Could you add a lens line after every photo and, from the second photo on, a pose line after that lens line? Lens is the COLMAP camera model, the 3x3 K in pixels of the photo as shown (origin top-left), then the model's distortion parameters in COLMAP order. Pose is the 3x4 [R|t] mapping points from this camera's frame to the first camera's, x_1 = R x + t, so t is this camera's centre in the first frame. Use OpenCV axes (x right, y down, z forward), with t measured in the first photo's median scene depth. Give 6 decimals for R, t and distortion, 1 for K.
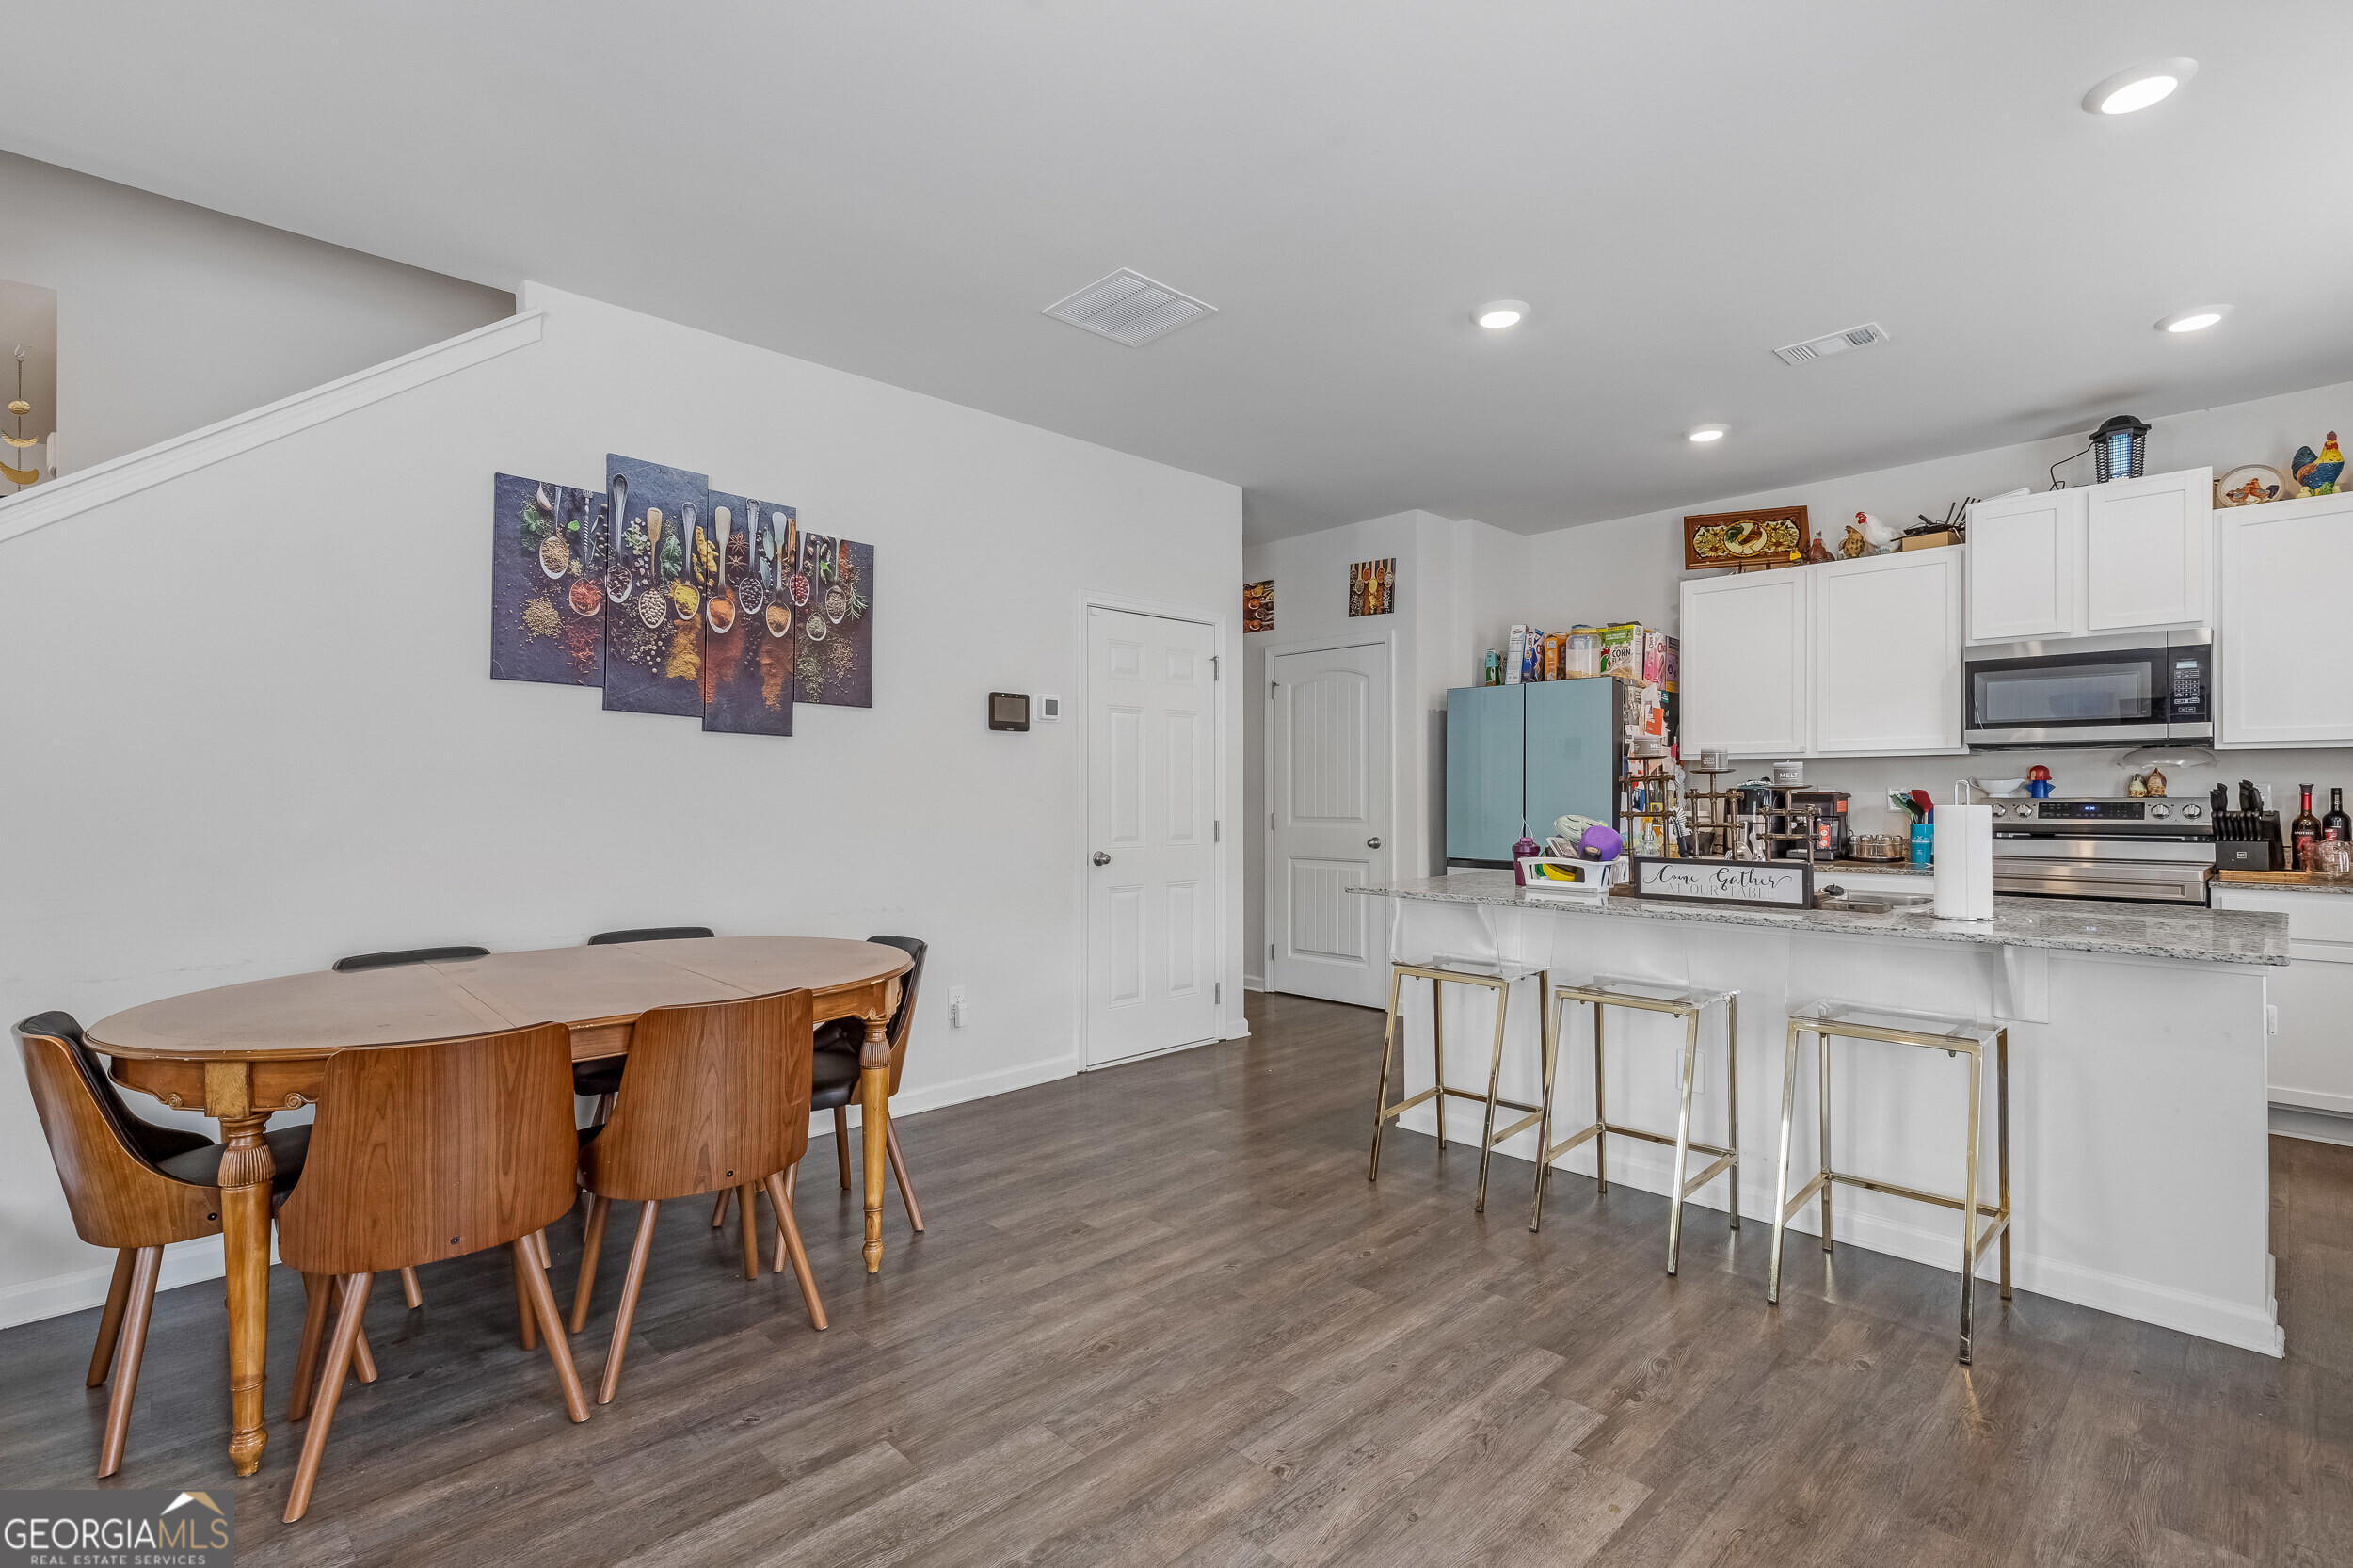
lens RADIAL K [[1066.5, 0, 1170.7], [0, 1066.5, 787.1], [0, 0, 1]] dist [-0.000286, -0.002126]
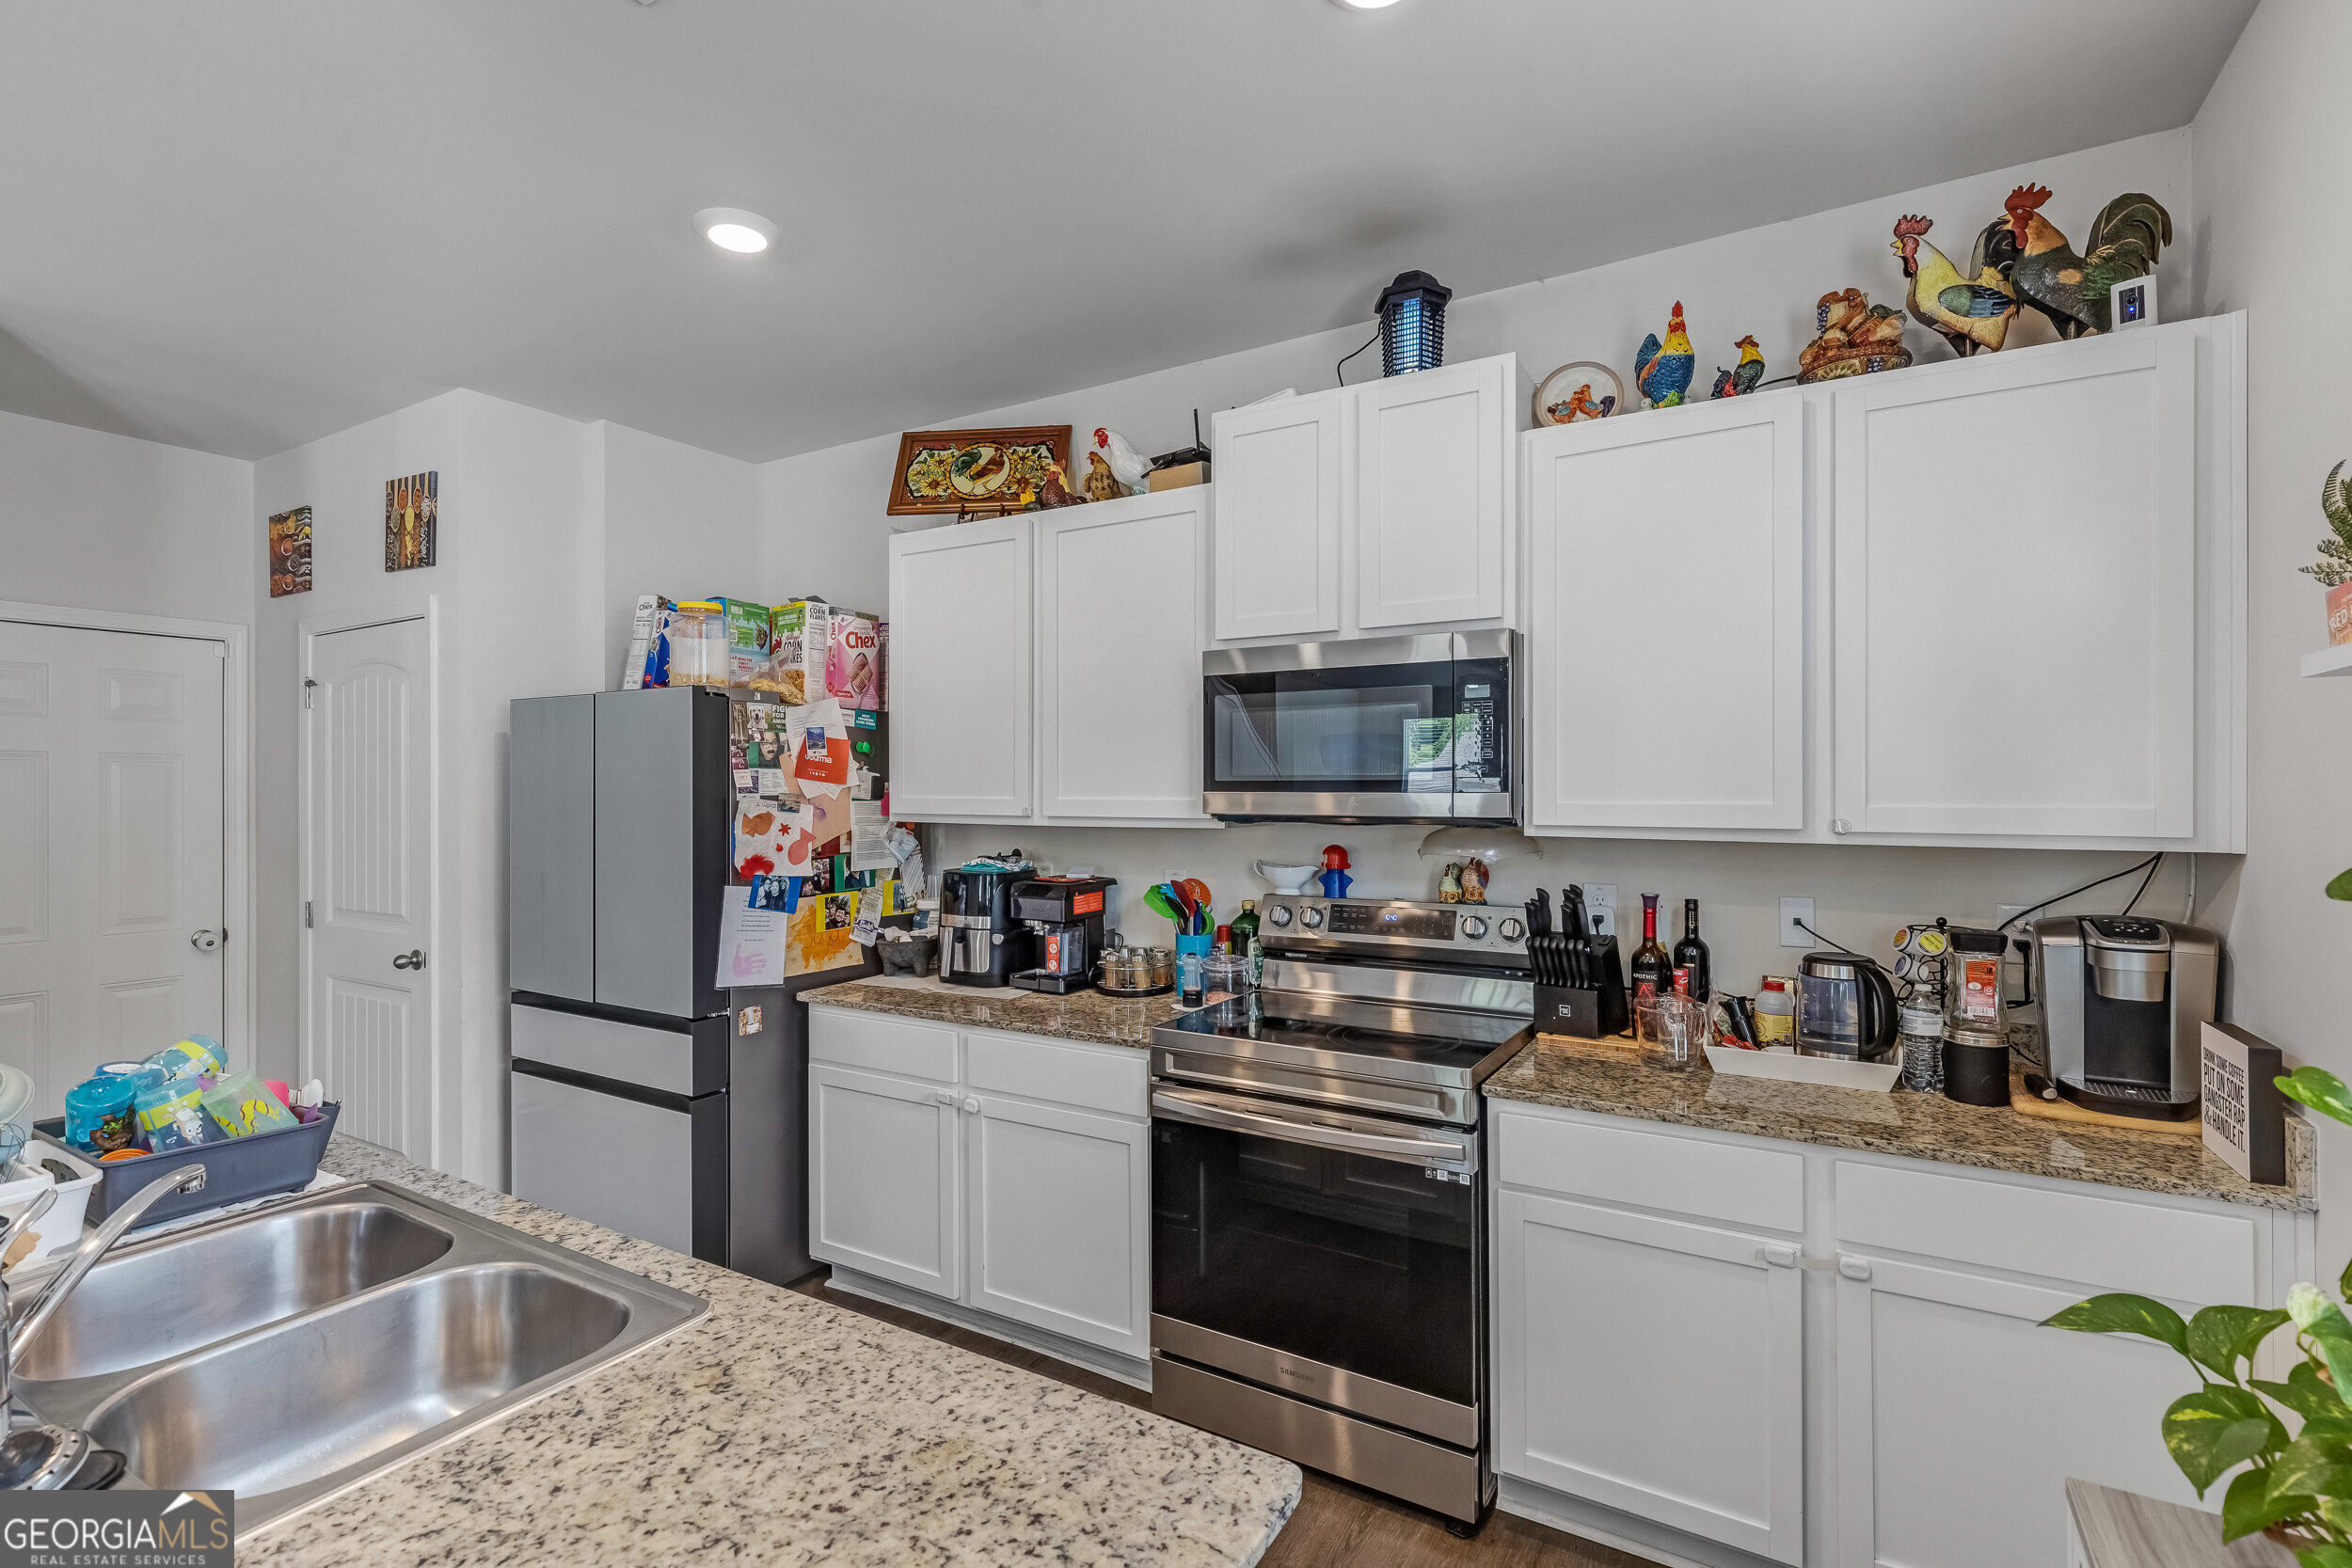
lens RADIAL K [[1066.0, 0, 1175.2], [0, 1066.0, 785.8], [0, 0, 1]] dist [-0.000286, -0.002126]
pose [[0.964404, -0.001023, 0.264430, 0.599622], [0.000613, 0.999998, 0.001635, -0.060116], [-0.264431, -0.001414, 0.964404, 0.451808]]
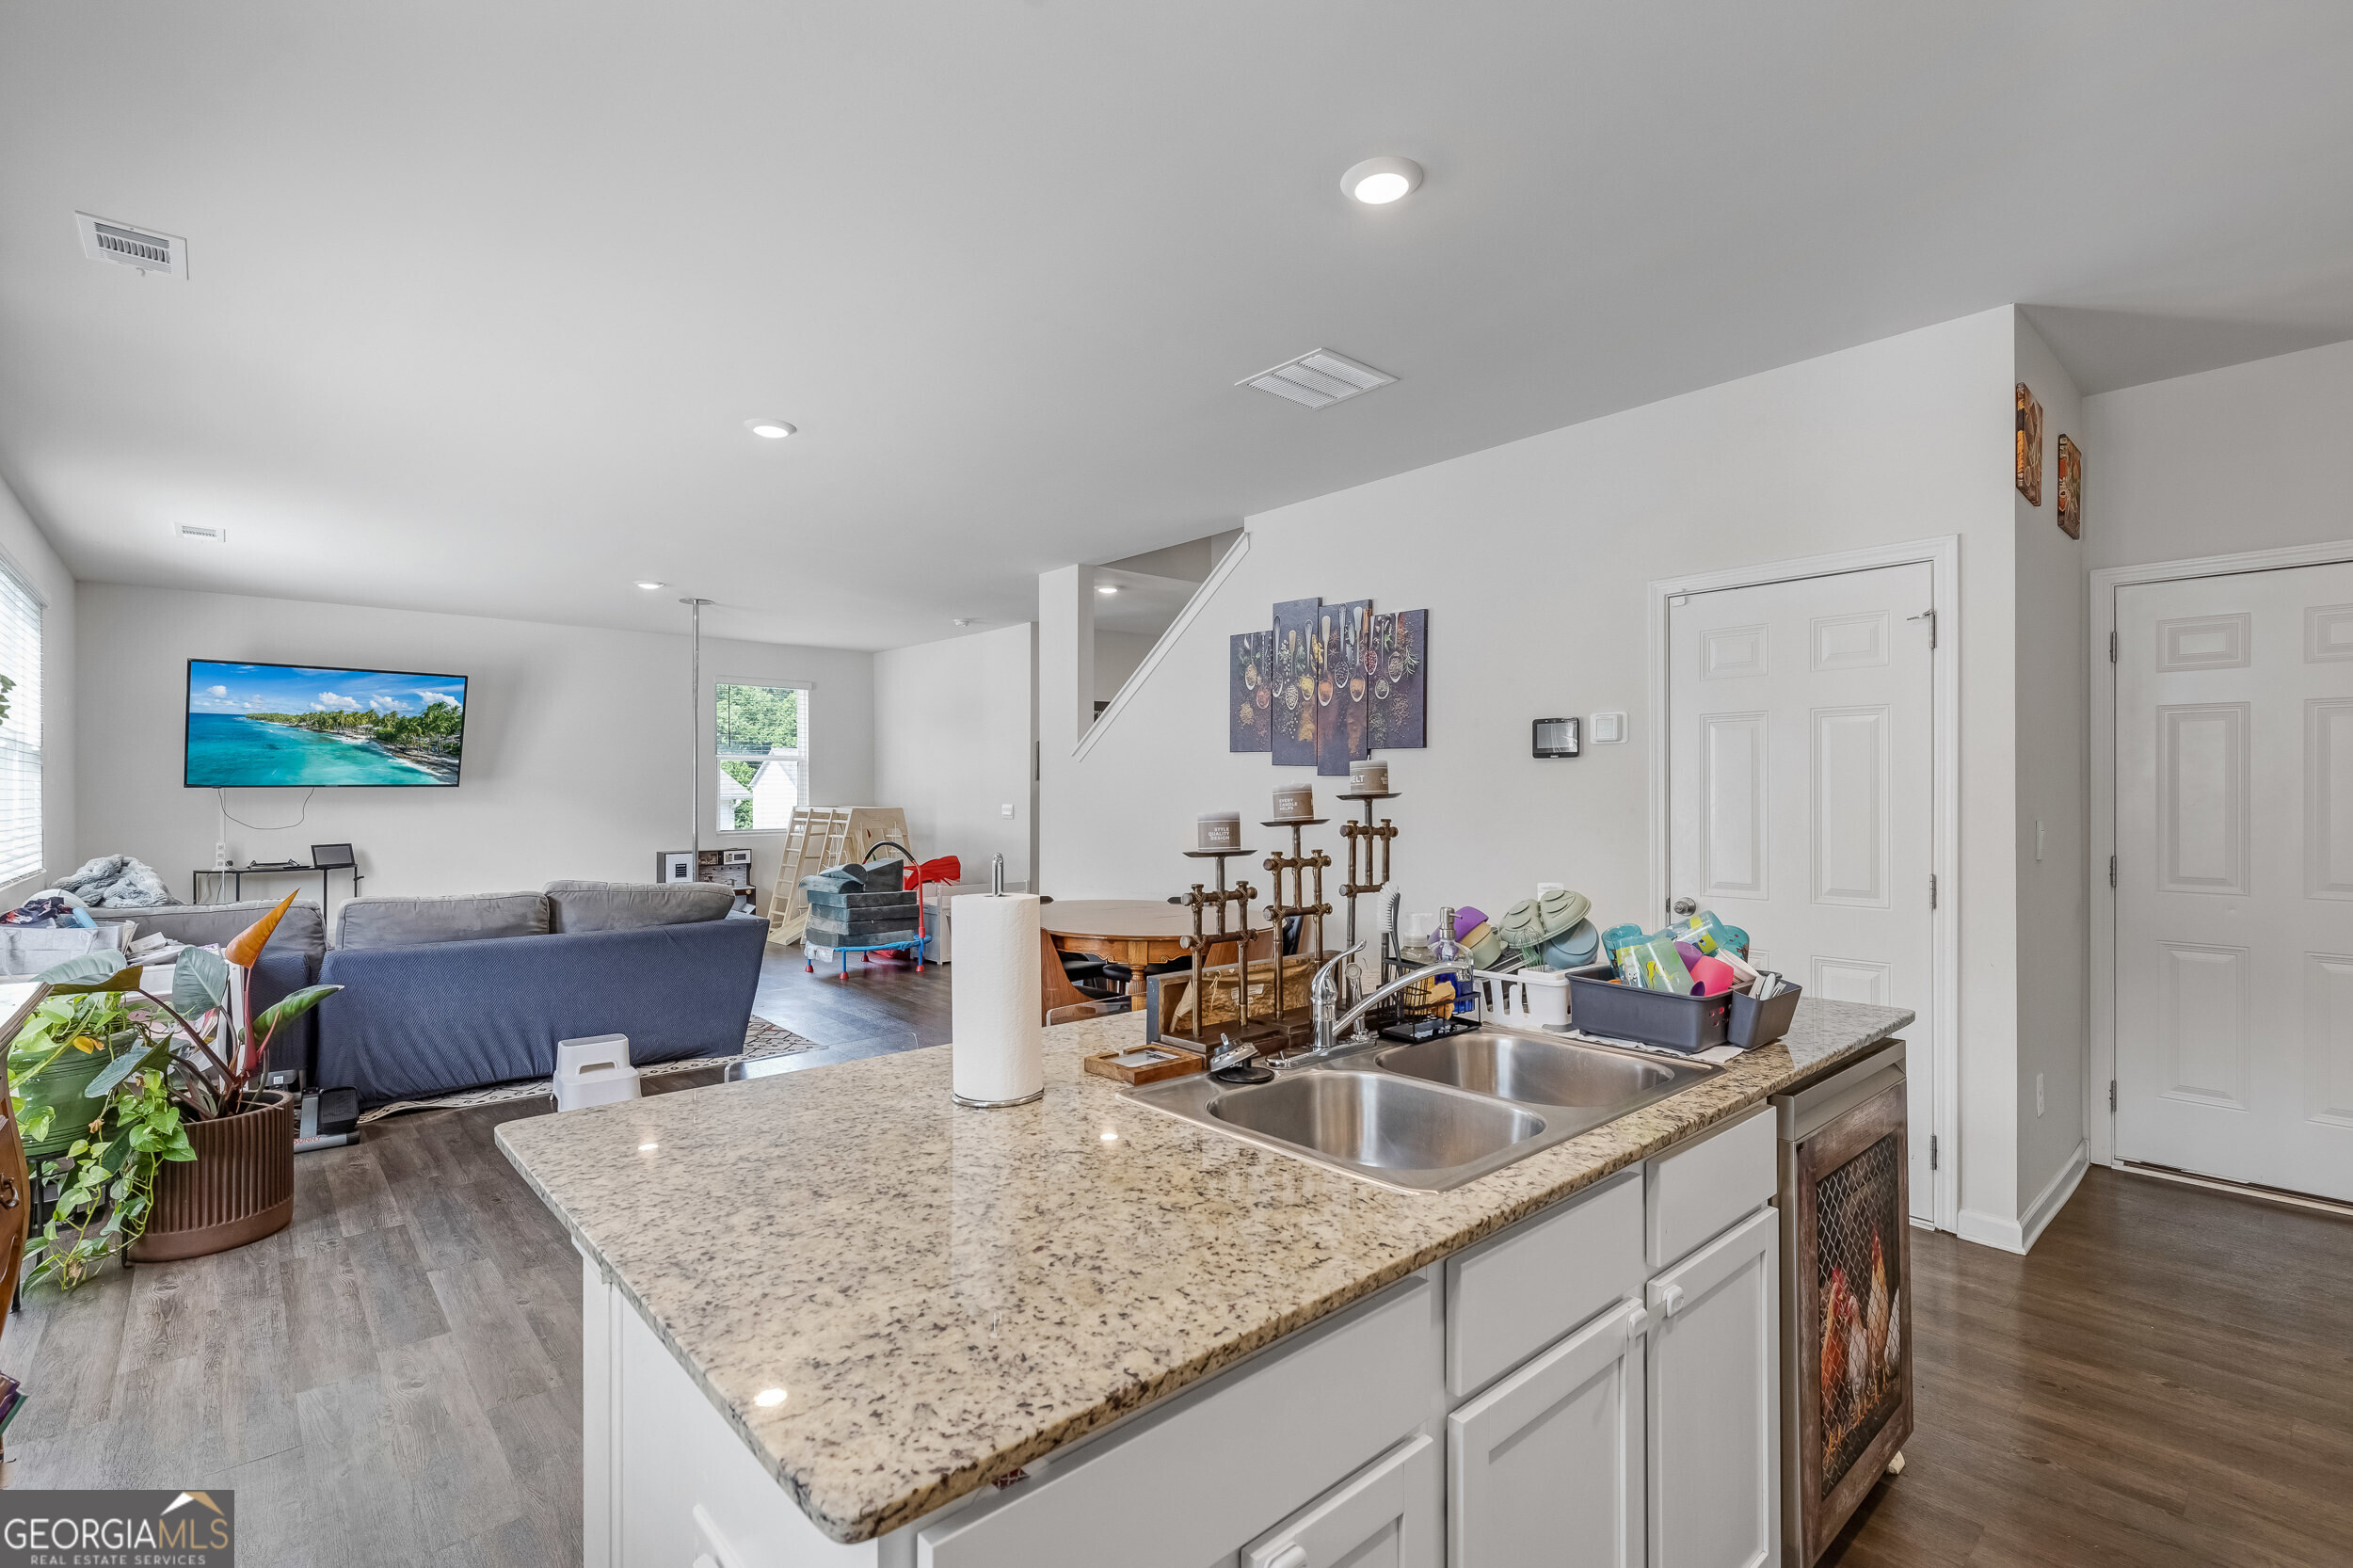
lens RADIAL K [[1066.5, 0, 1175.7], [0, 1066.5, 793.4], [0, 0, 1]] dist [-0.000286, -0.002126]
pose [[-0.034521, -0.000769, -0.999404, 0.824223], [0.010750, 0.999942, -0.001141, -0.023460], [0.999346, -0.010783, -0.034511, 0.700128]]
